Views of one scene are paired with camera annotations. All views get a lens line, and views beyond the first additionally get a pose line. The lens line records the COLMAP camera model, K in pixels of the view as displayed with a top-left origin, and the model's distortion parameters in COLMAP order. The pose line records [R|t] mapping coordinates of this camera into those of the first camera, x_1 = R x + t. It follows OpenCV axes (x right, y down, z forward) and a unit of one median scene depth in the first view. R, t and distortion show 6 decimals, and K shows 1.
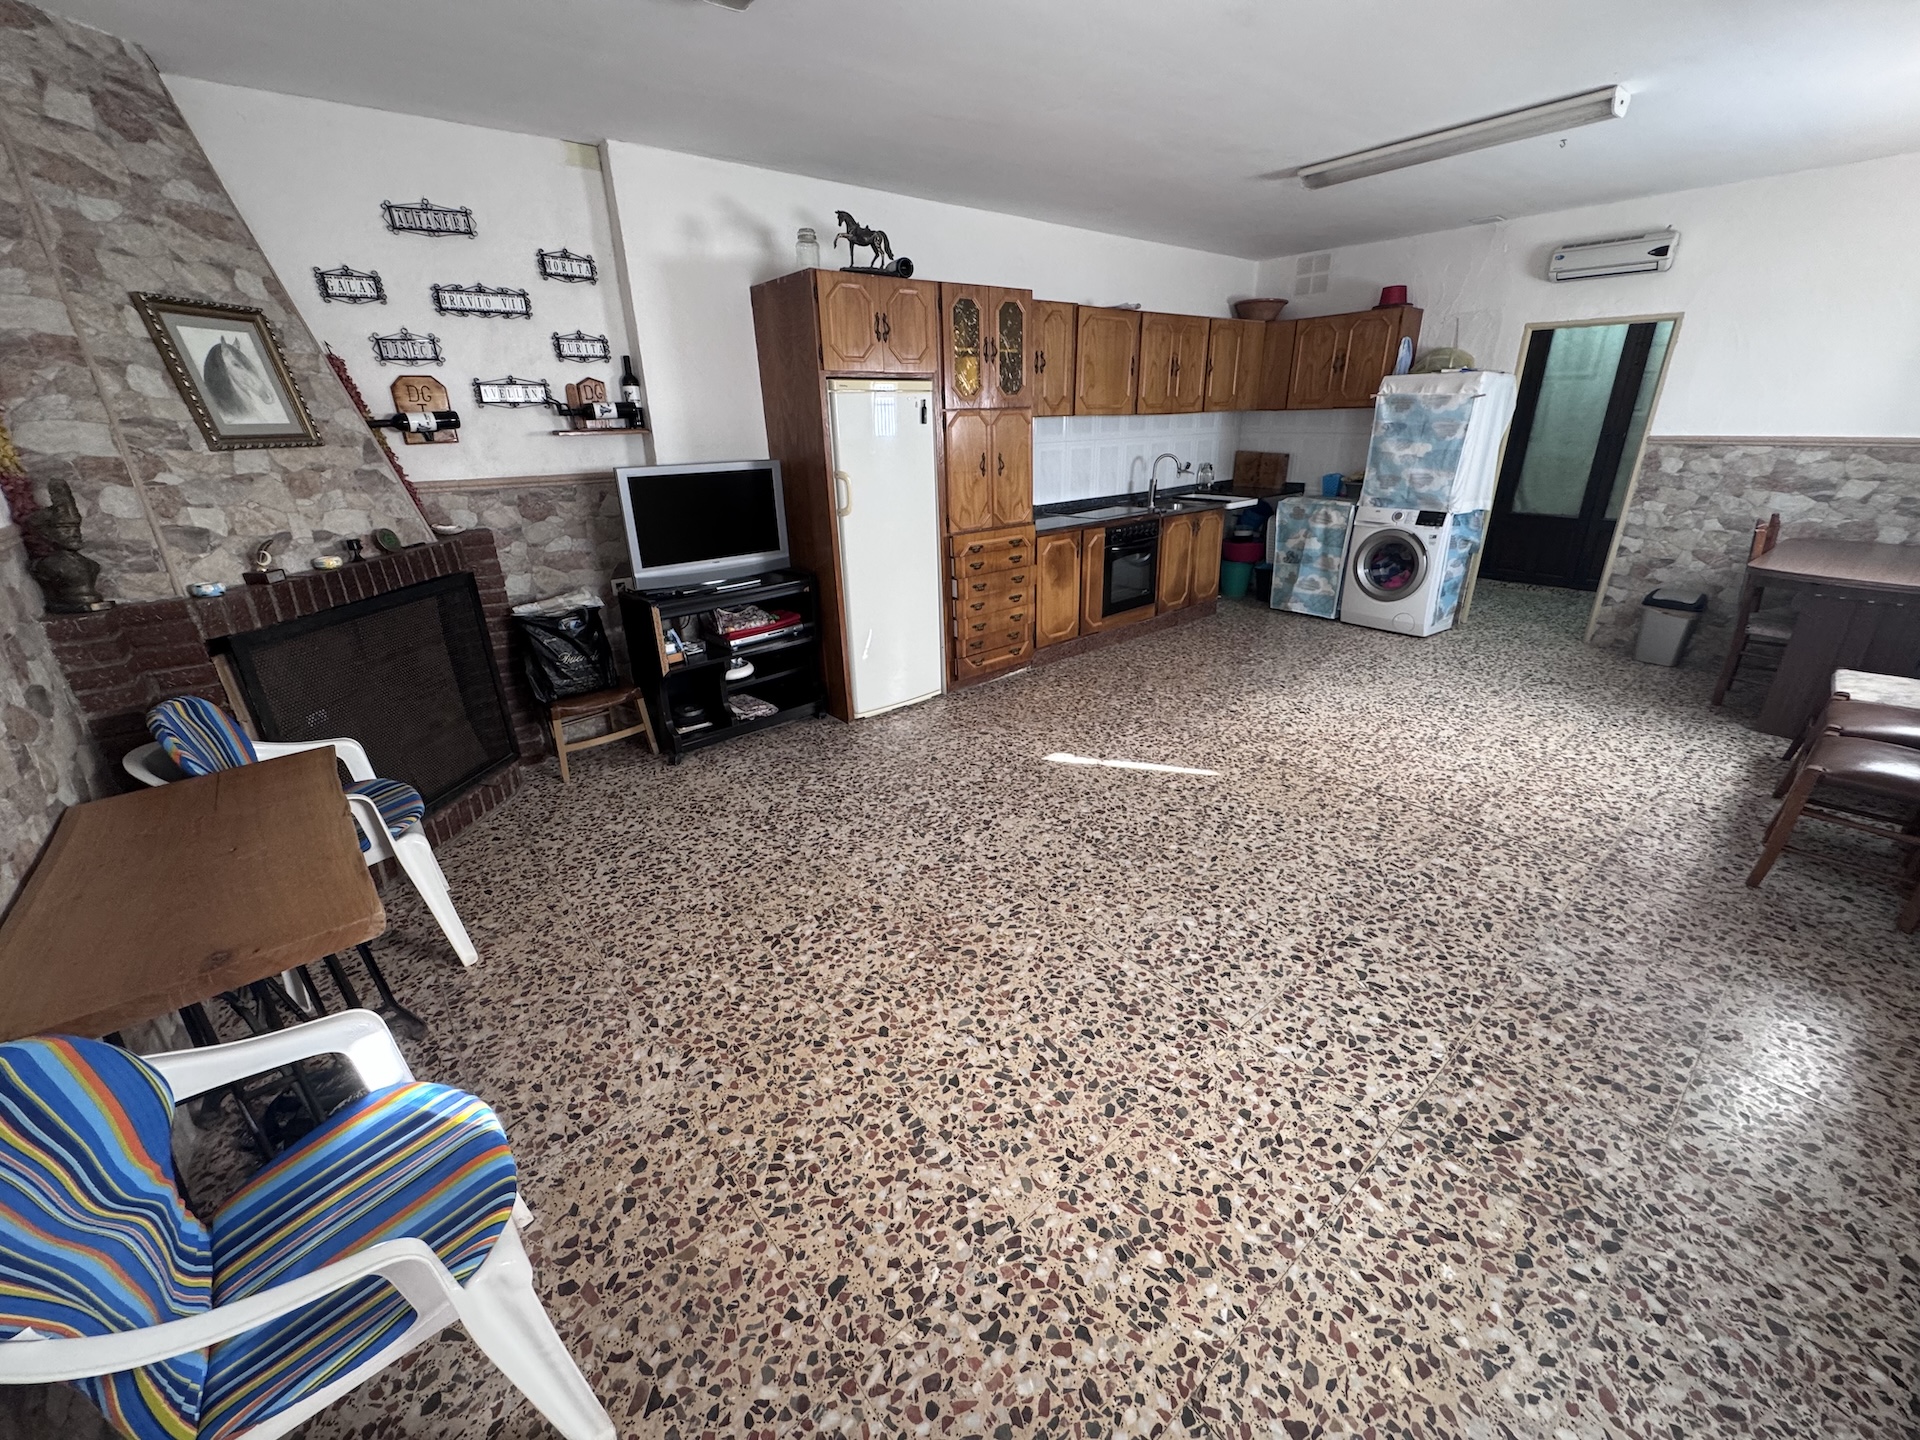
lens RADIAL K [[767.7, 0, 962.9], [0, 767.7, 718.3], [0, 0, 1]] dist [-0.005525, 0.000583]
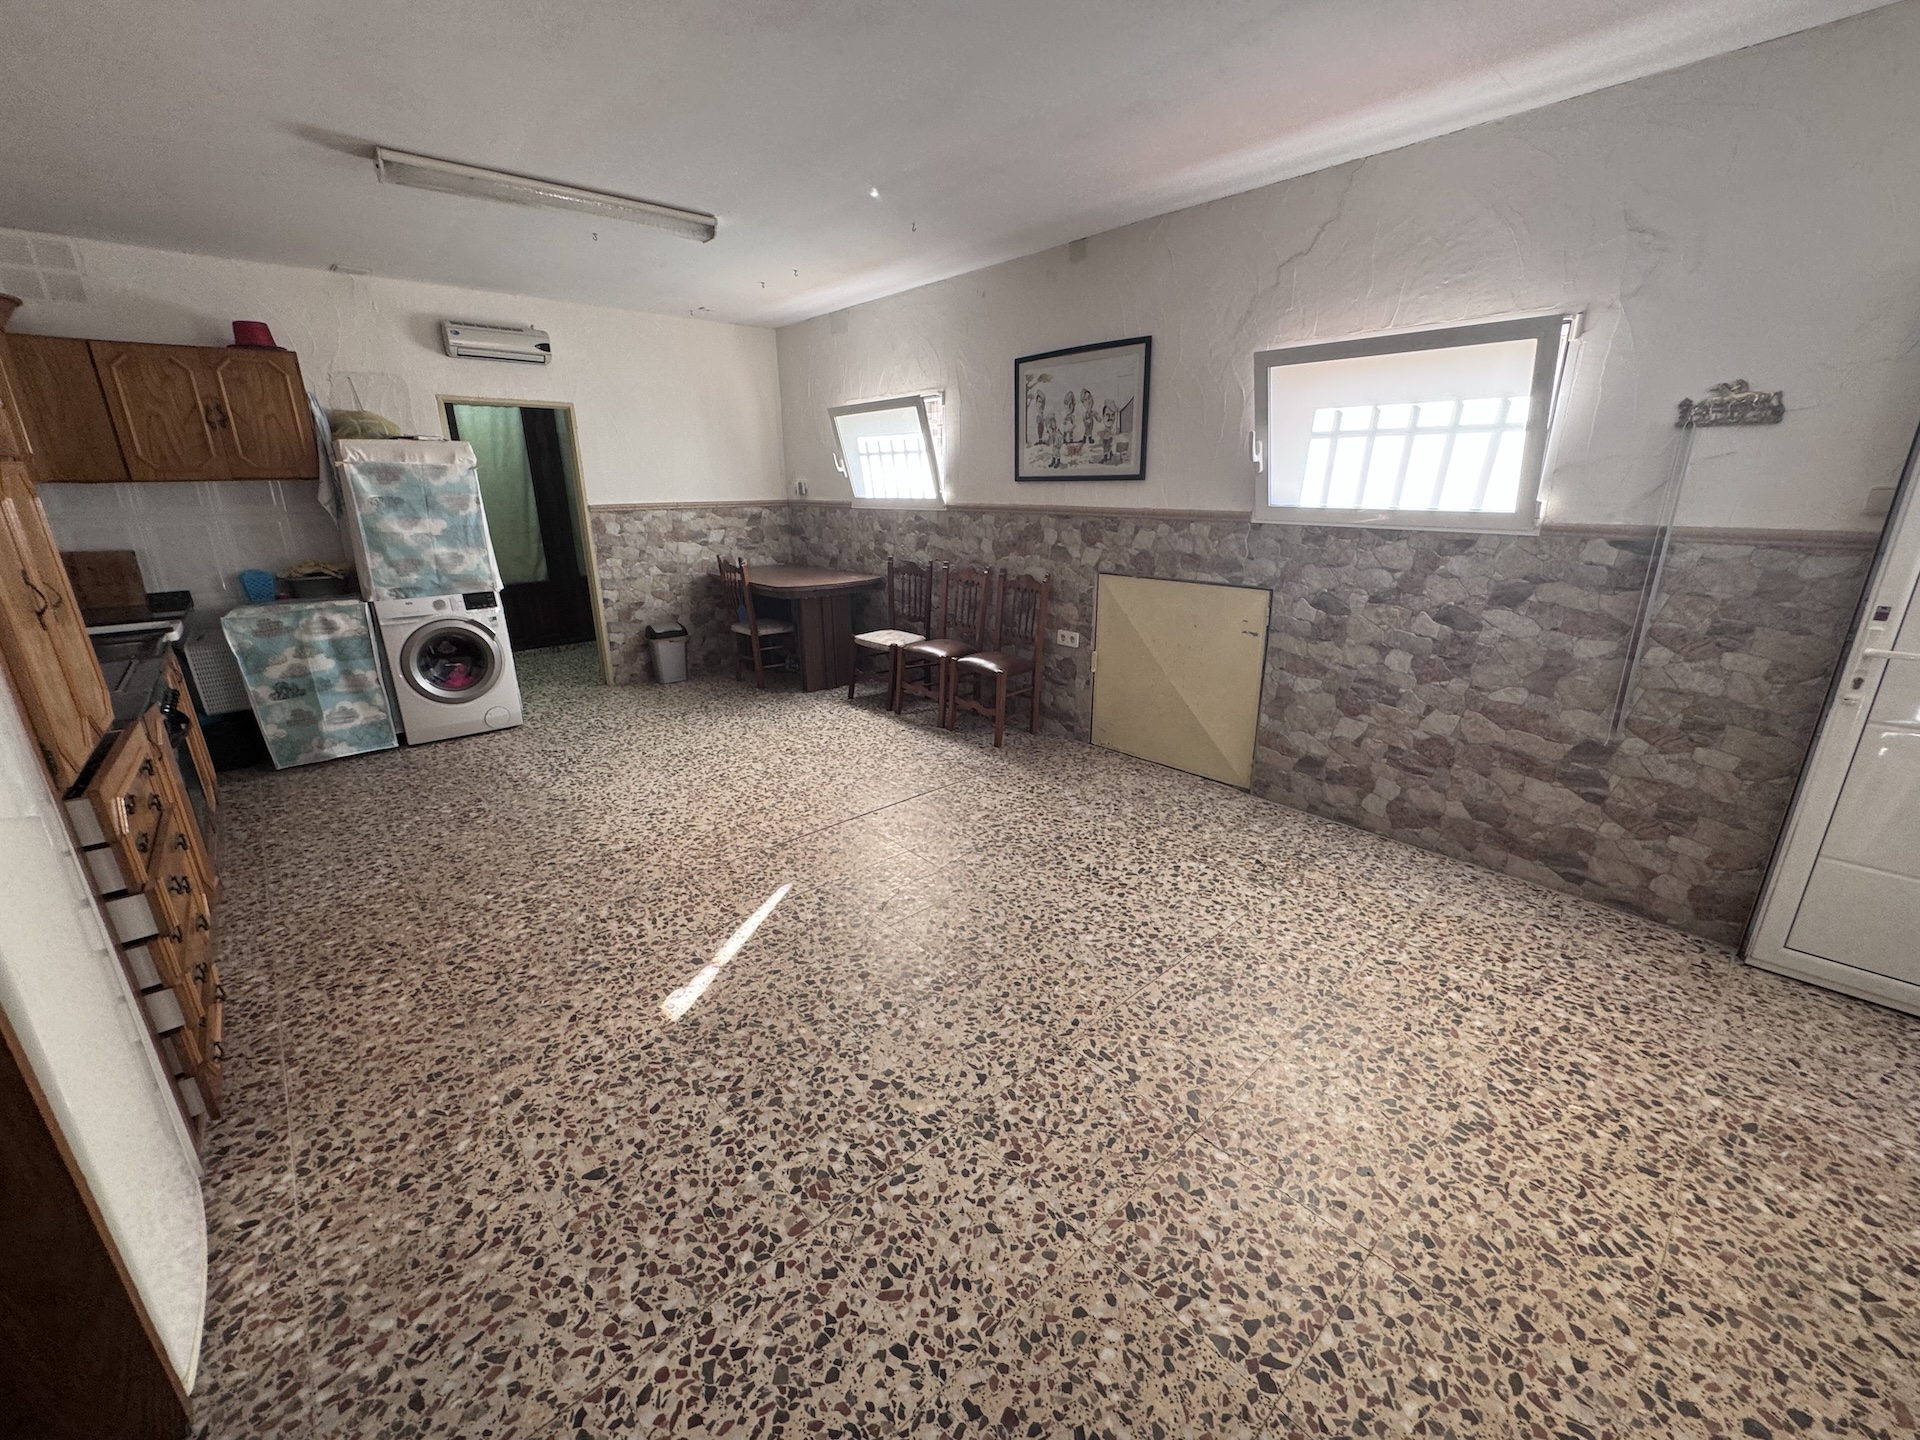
lens RADIAL K [[767.7, 0, 961.7], [0, 767.7, 719.7], [0, 0, 1]] dist [-0.005525, 0.000583]
pose [[-0.042887, -0.281456, 0.958615, -0.455637], [0.376331, 0.884275, 0.276465, -0.260359], [-0.925492, 0.372614, 0.067997, 0.710458]]
